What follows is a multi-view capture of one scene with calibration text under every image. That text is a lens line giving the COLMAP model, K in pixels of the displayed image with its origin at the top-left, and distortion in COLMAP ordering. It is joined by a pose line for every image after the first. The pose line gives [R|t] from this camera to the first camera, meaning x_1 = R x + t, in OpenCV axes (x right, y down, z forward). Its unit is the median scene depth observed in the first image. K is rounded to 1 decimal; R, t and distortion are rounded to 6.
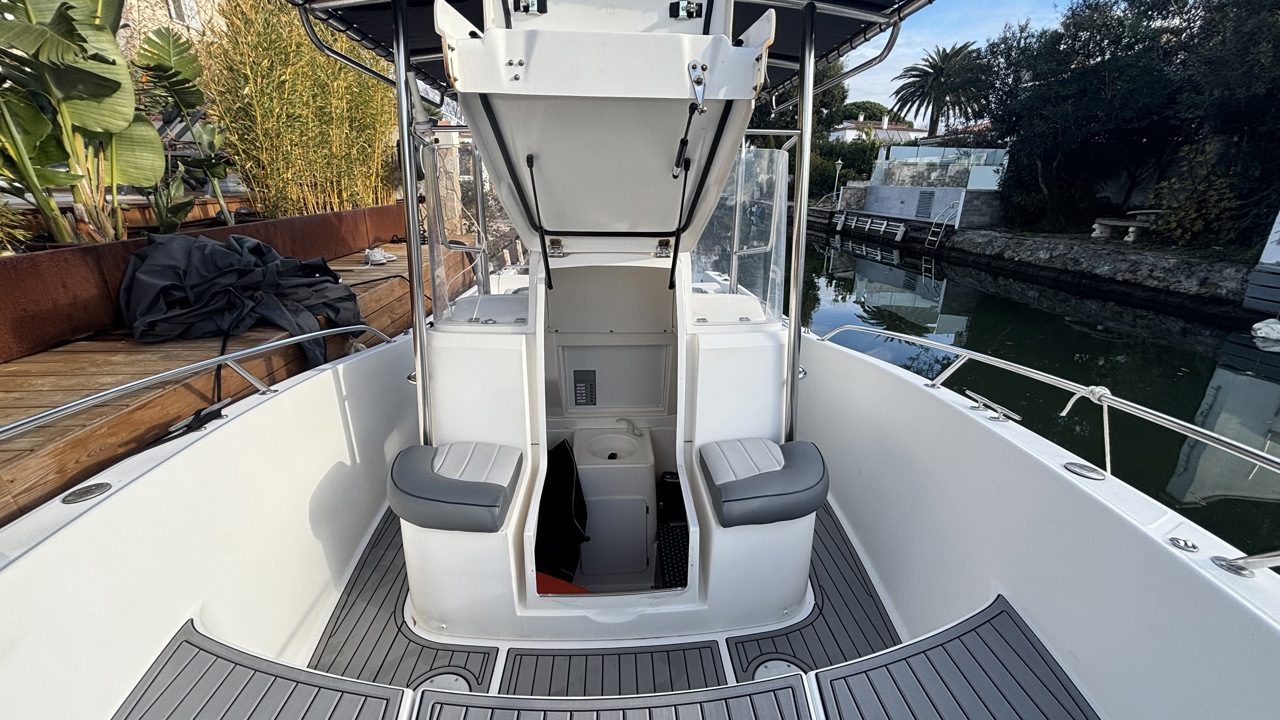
lens RADIAL K [[523.5, 0, 640.0], [0, 523.5, 352.3], [0, 0, 1]] dist [-0.000853, 0.007686]
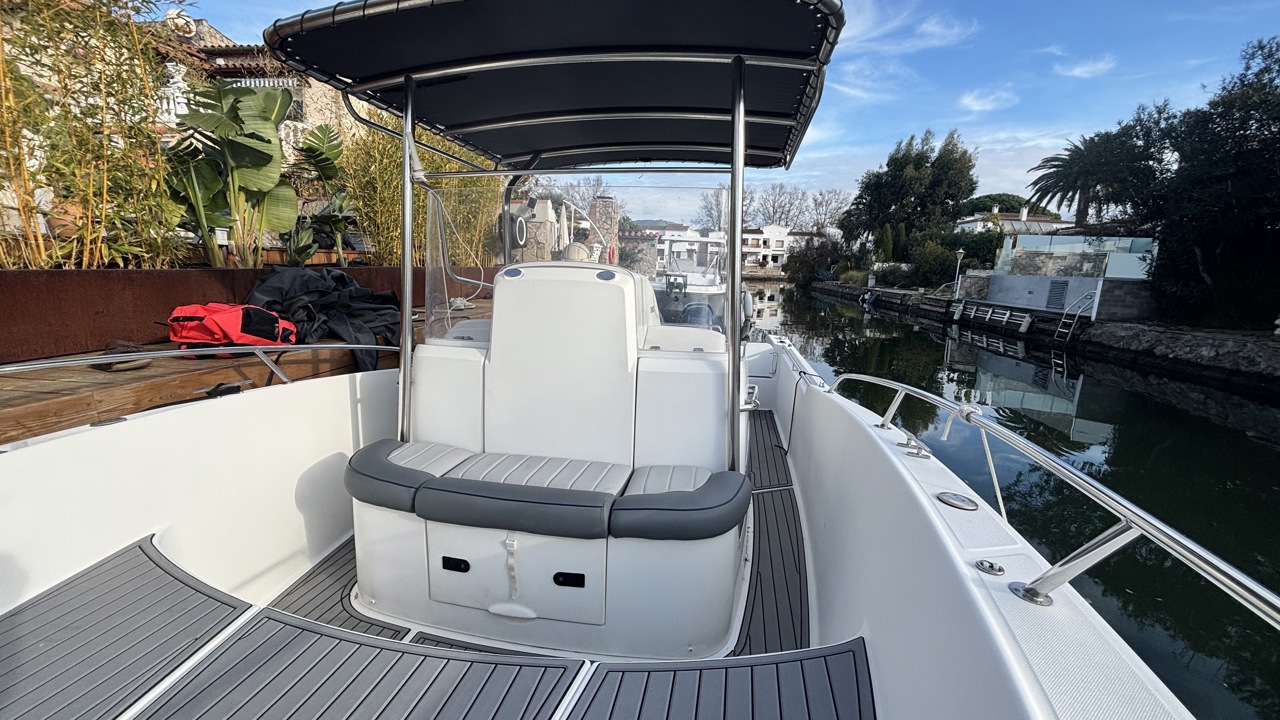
lens RADIAL K [[521.5, 0, 638.2], [0, 521.5, 352.9], [0, 0, 1]] dist [-0.000626, 0.006756]
pose [[0.974828, 0.057528, -0.215409, 0.050898], [-0.090508, 0.985059, -0.146514, 0.020599], [0.203762, 0.162322, 0.965470, -0.006096]]
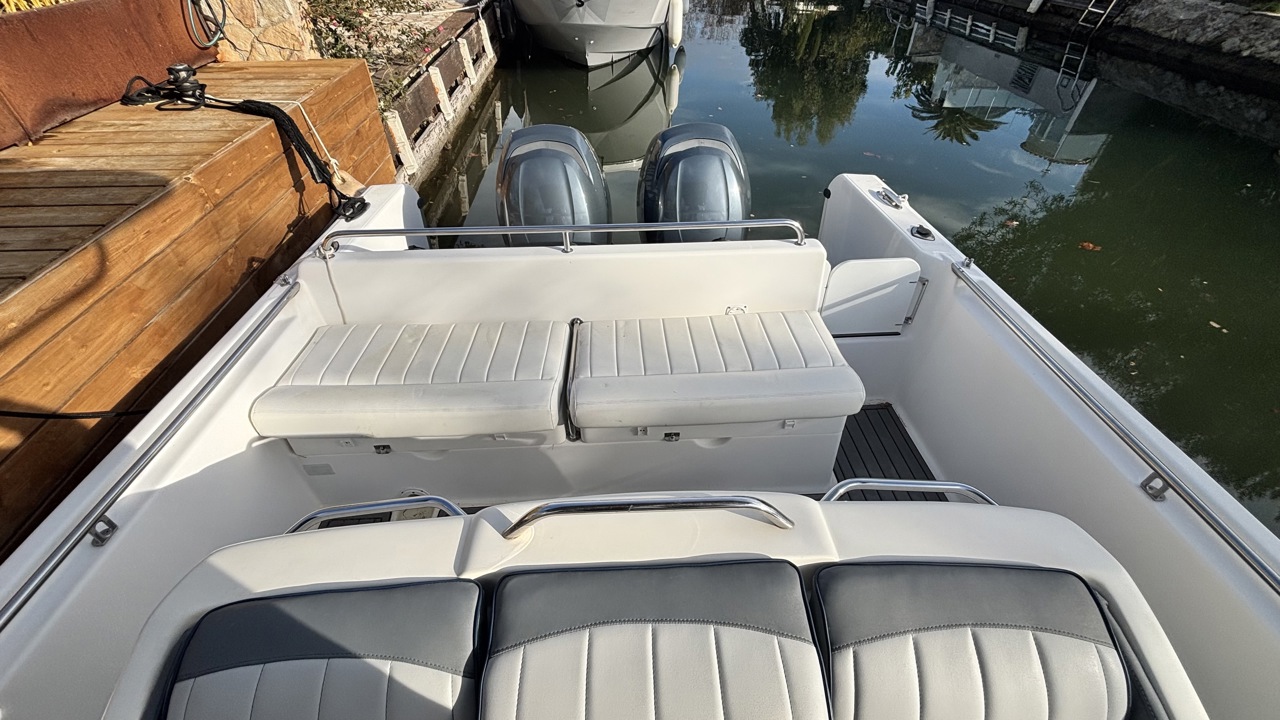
lens RADIAL K [[524.2, 0, 639.2], [0, 524.2, 357.7], [0, 0, 1]] dist [-0.001938, 0.001190]
pose [[0.999904, -0.000668, -0.013876, -0.017273], [0.005946, 0.923277, 0.384089, -0.079642], [0.012555, -0.384135, 0.923192, 0.238894]]
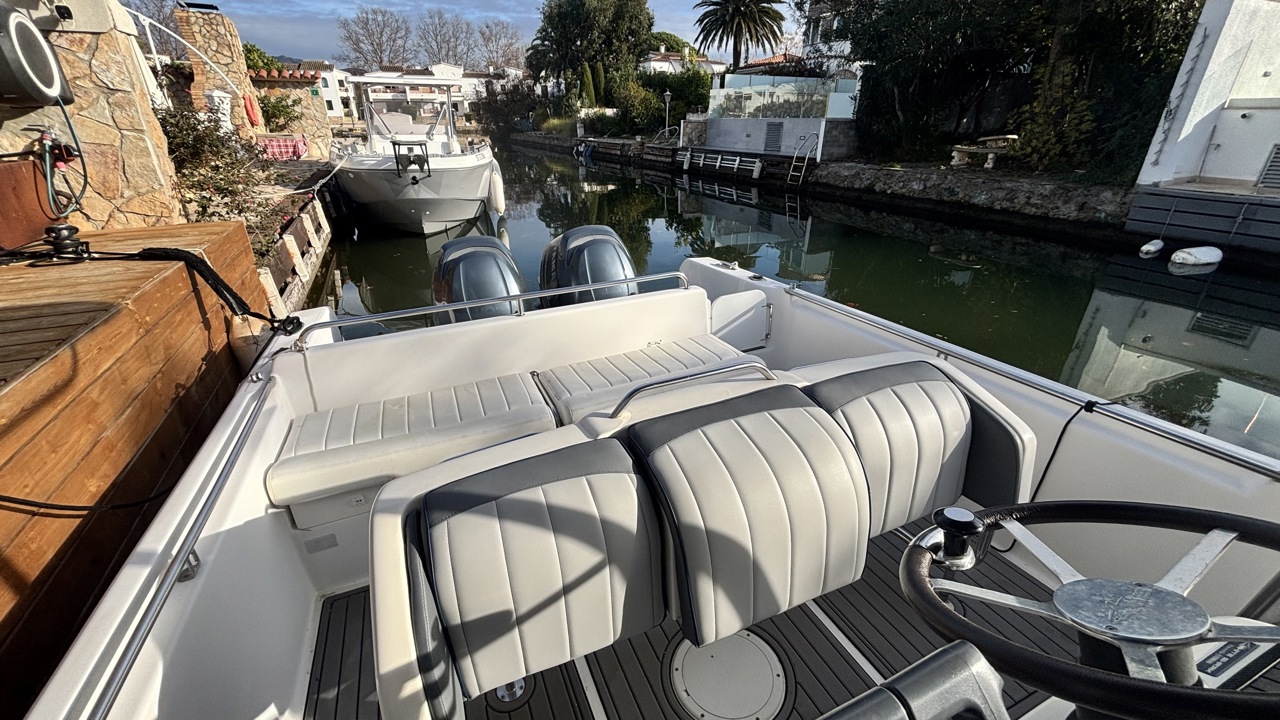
lens RADIAL K [[520.3, 0, 640.0], [0, 520.3, 360.0], [0, 0, 1]] dist [0.000561, -0.000375]
pose [[0.937772, -0.161637, 0.307339, -0.056942], [0.125093, 0.982885, 0.135233, -0.056150], [-0.323938, -0.088372, 0.941942, 0.202598]]
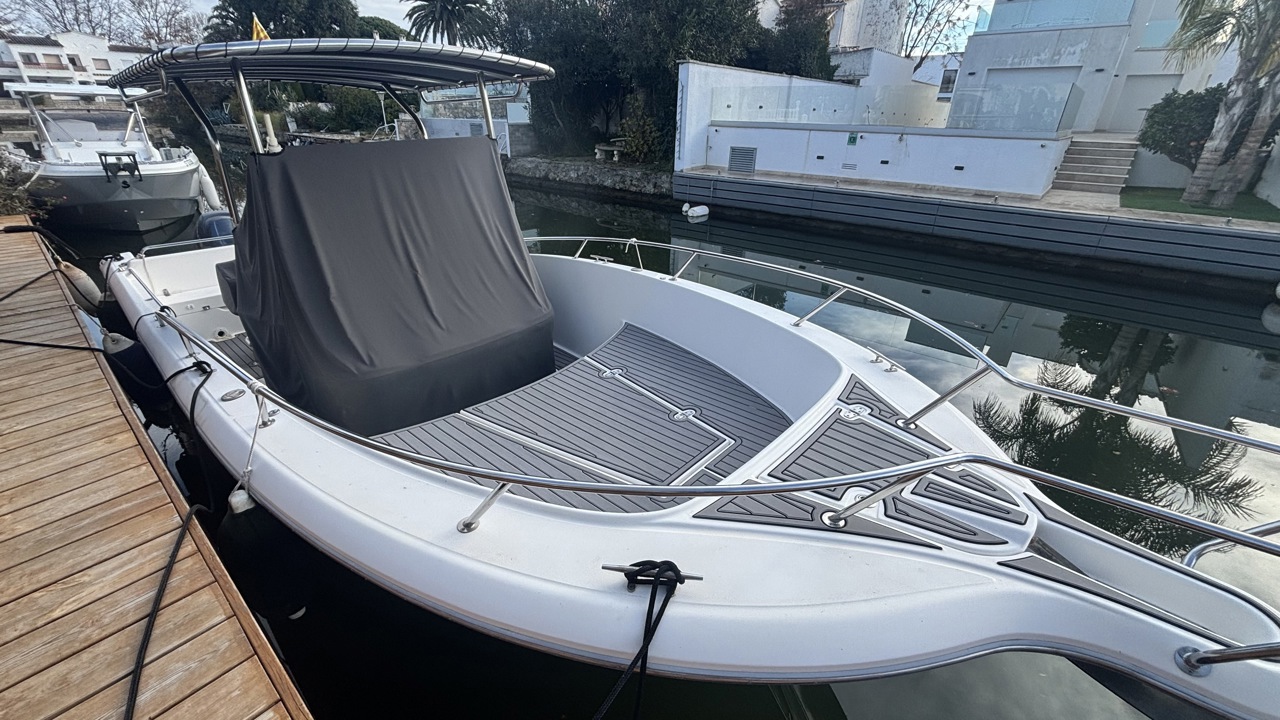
lens RADIAL K [[520.9, 0, 634.9], [0, 520.9, 358.8], [0, 0, 1]] dist [0.001330, -0.000638]
pose [[0.709960, -0.309070, 0.632797, -0.110395], [0.218821, 0.950888, 0.218928, 0.007910], [-0.669383, -0.016961, 0.742723, -0.110192]]
